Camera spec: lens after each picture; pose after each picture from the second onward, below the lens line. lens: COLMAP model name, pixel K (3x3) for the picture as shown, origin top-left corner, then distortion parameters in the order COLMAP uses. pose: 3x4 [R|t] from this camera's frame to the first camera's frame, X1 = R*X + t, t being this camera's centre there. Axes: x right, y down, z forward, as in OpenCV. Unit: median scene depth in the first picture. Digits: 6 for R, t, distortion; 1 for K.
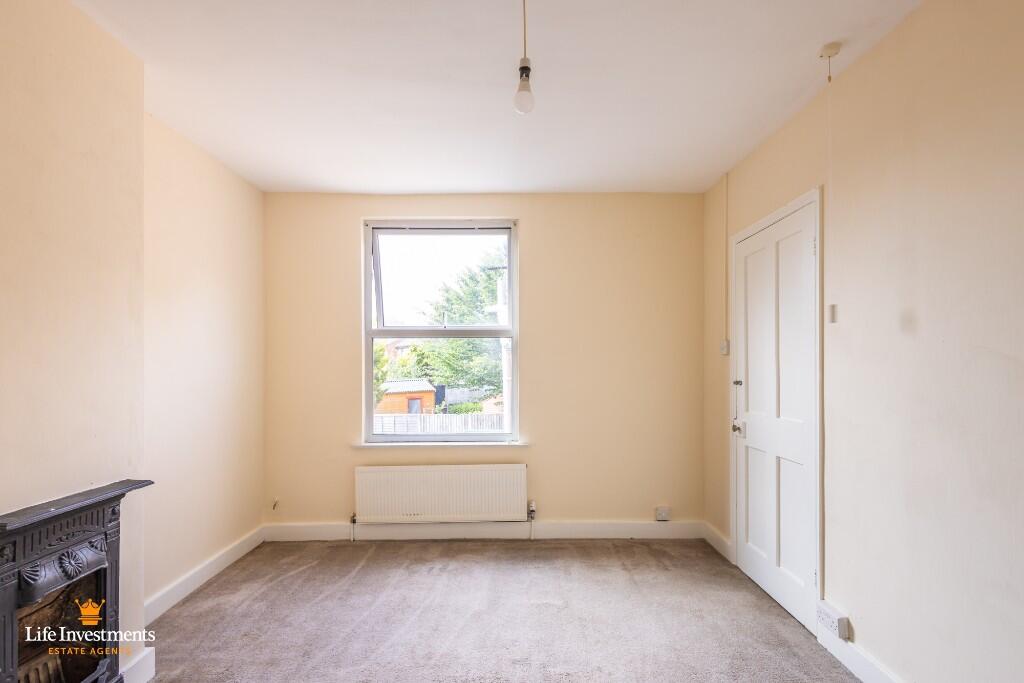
lens RADIAL K [[478.3, 0, 521.7], [0, 478.3, 365.8], [0, 0, 1]] dist [0.011303, -0.001560]
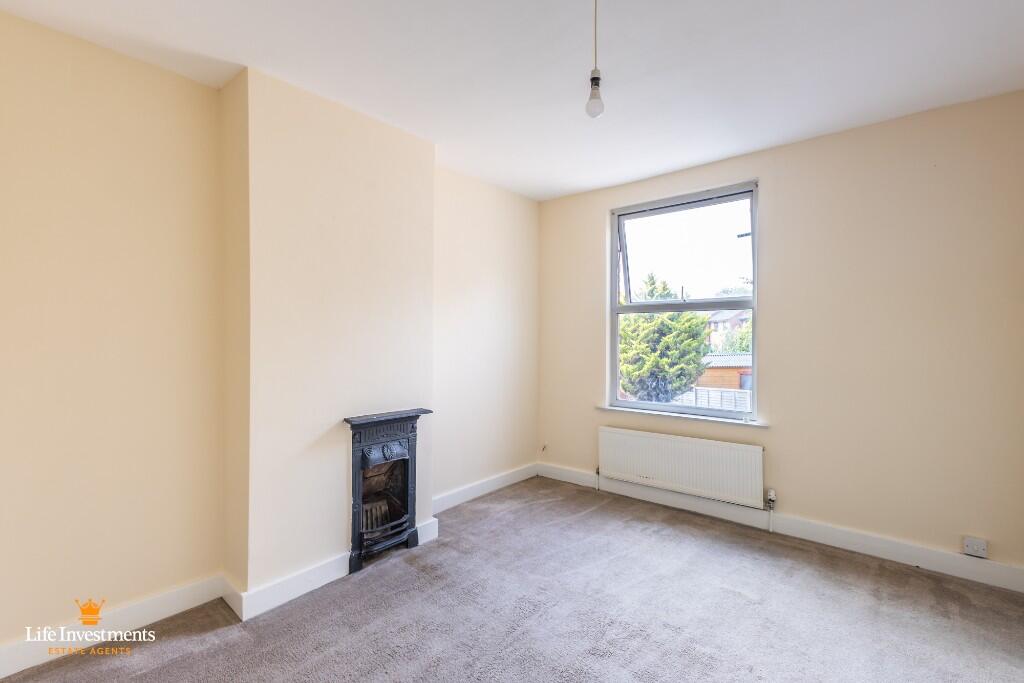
lens RADIAL K [[467.7, 0, 512.0], [0, 467.7, 341.5], [0, 0, 1]] dist [0.009904, -0.000991]
pose [[0.759166, 0.011147, -0.650802, 0.252410], [-0.007406, 0.999937, 0.008488, -0.000234], [0.650855, -0.001624, 0.759200, 0.011264]]
